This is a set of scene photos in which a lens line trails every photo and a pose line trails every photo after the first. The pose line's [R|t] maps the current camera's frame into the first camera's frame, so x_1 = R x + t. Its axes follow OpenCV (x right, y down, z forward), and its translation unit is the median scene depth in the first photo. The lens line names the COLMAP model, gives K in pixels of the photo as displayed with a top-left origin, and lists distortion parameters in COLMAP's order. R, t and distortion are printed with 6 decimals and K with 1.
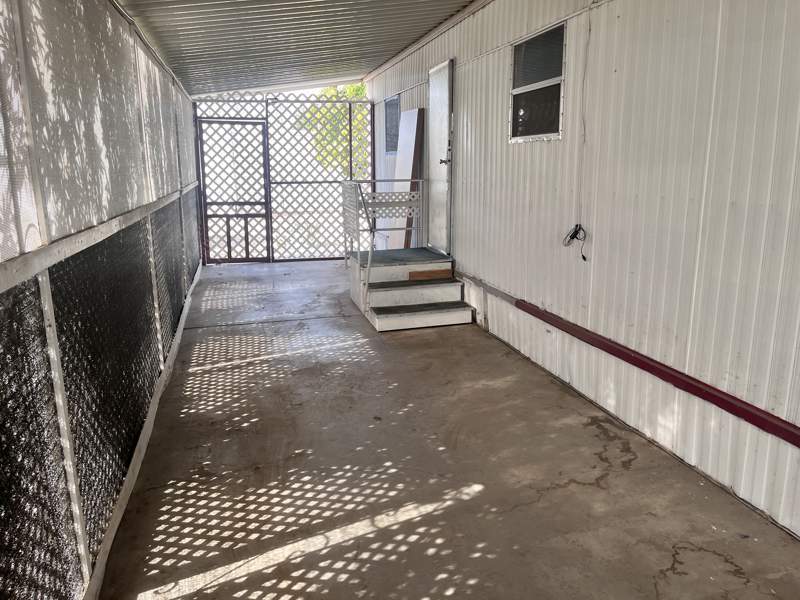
lens RADIAL K [[610.0, 0, 401.0], [0, 610.0, 300.2], [0, 0, 1]] dist [0.030072, -0.001335]
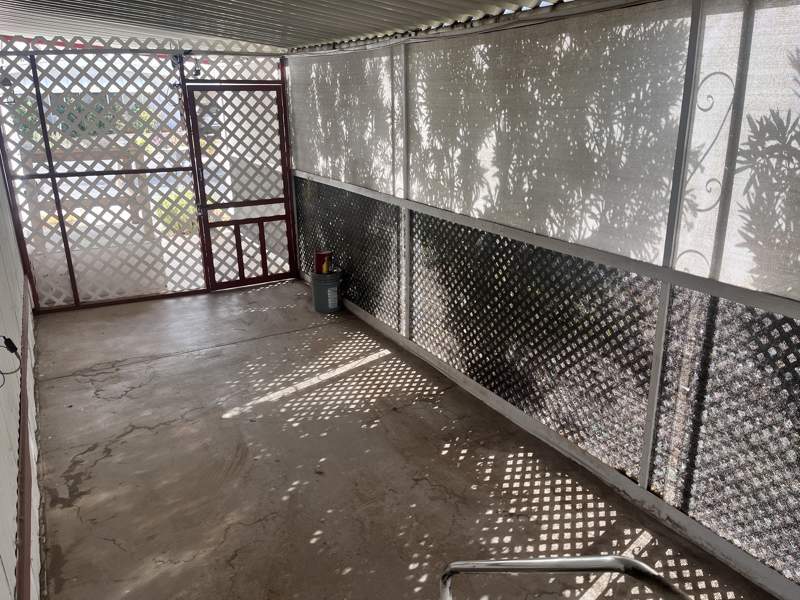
lens RADIAL K [[610.0, 0, 403.3], [0, 610.0, 298.0], [0, 0, 1]] dist [0.030072, -0.001335]
pose [[-0.964729, 0.101611, -0.242842, 0.049485], [-0.037729, 0.859605, 0.509564, -0.675957], [0.260526, 0.500754, -0.825453, 2.190730]]
